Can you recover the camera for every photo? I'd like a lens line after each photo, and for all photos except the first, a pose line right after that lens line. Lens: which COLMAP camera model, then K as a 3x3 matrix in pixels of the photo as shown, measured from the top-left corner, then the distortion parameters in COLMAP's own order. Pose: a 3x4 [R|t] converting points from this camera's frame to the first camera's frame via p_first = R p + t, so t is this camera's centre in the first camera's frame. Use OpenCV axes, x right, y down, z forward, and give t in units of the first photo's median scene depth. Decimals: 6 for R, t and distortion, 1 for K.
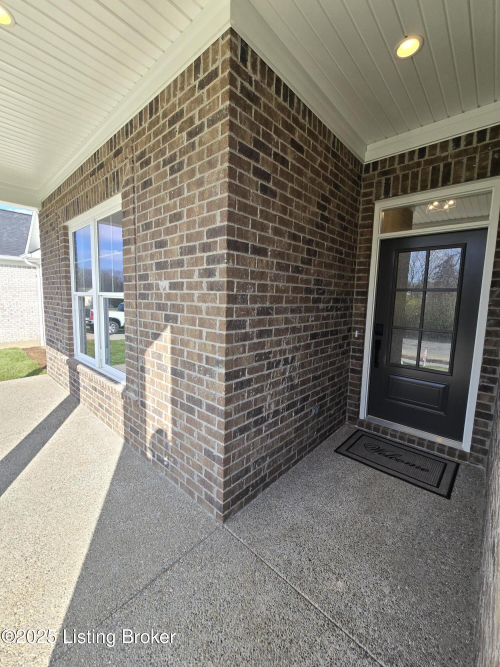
lens RADIAL K [[273.4, 0, 247.4], [0, 273.4, 333.7], [0, 0, 1]] dist [-0.003342, 0.001143]
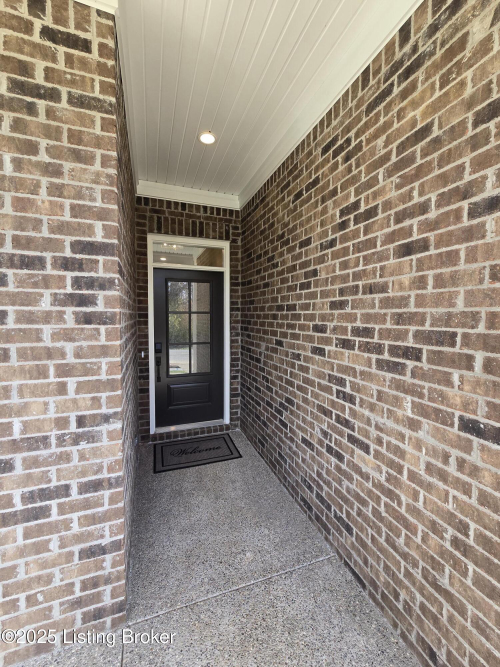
lens RADIAL K [[273.4, 0, 247.5], [0, 273.4, 334.7], [0, 0, 1]] dist [-0.003342, 0.001143]
pose [[0.460772, -0.084597, 0.883477, -0.542192], [0.125245, 0.991683, 0.029638, -0.091168], [-0.878637, 0.096995, 0.467535, 0.262280]]
